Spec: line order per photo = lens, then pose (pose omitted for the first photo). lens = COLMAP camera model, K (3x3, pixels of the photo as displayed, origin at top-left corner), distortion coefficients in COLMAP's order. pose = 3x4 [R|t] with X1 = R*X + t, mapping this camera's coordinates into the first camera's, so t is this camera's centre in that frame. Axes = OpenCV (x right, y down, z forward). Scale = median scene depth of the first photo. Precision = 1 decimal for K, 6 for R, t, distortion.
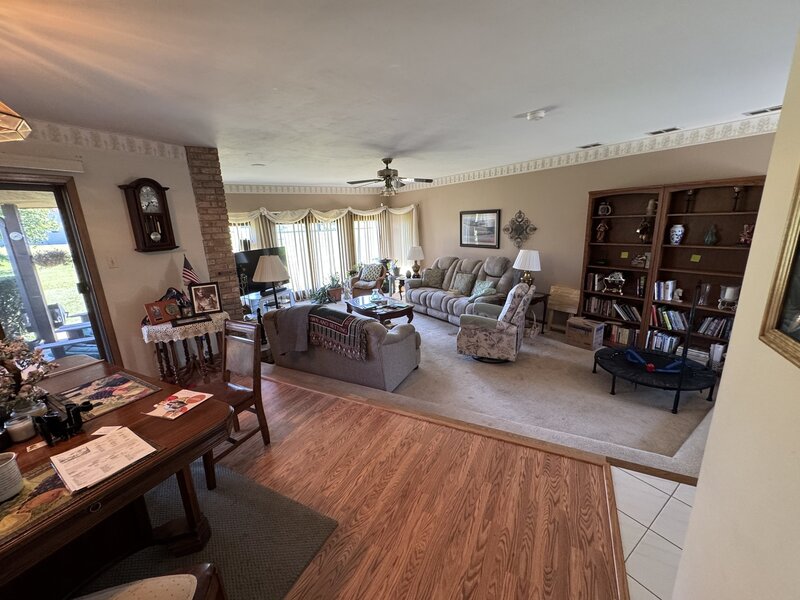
lens RADIAL K [[324.3, 0, 400.0], [0, 324.3, 300.0], [0, 0, 1]] dist [0.000534, 0.000243]
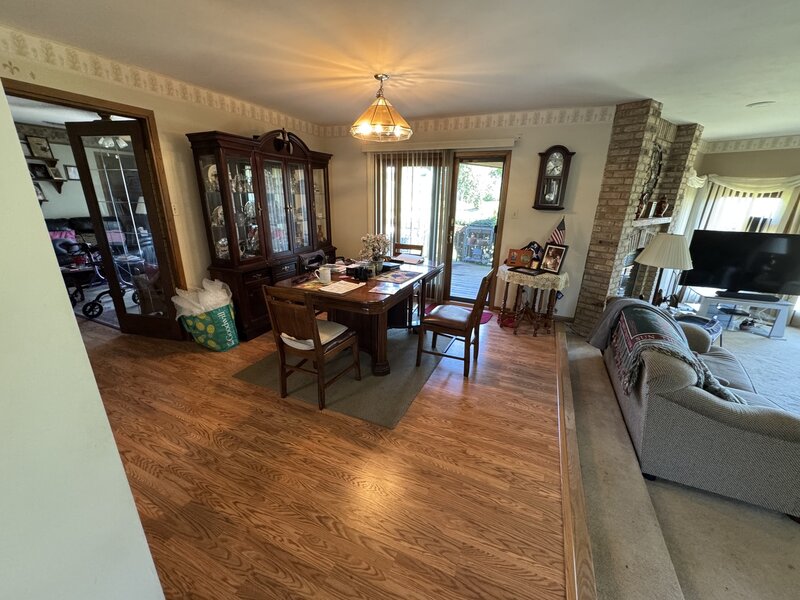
lens RADIAL K [[324.3, 0, 400.0], [0, 324.3, 300.0], [0, 0, 1]] dist [0.000534, 0.000243]
pose [[0.049780, 0.349740, -0.935523, 0.572493], [-0.264734, 0.907801, 0.325289, -0.125881], [0.963036, 0.231472, 0.137779, 0.528098]]
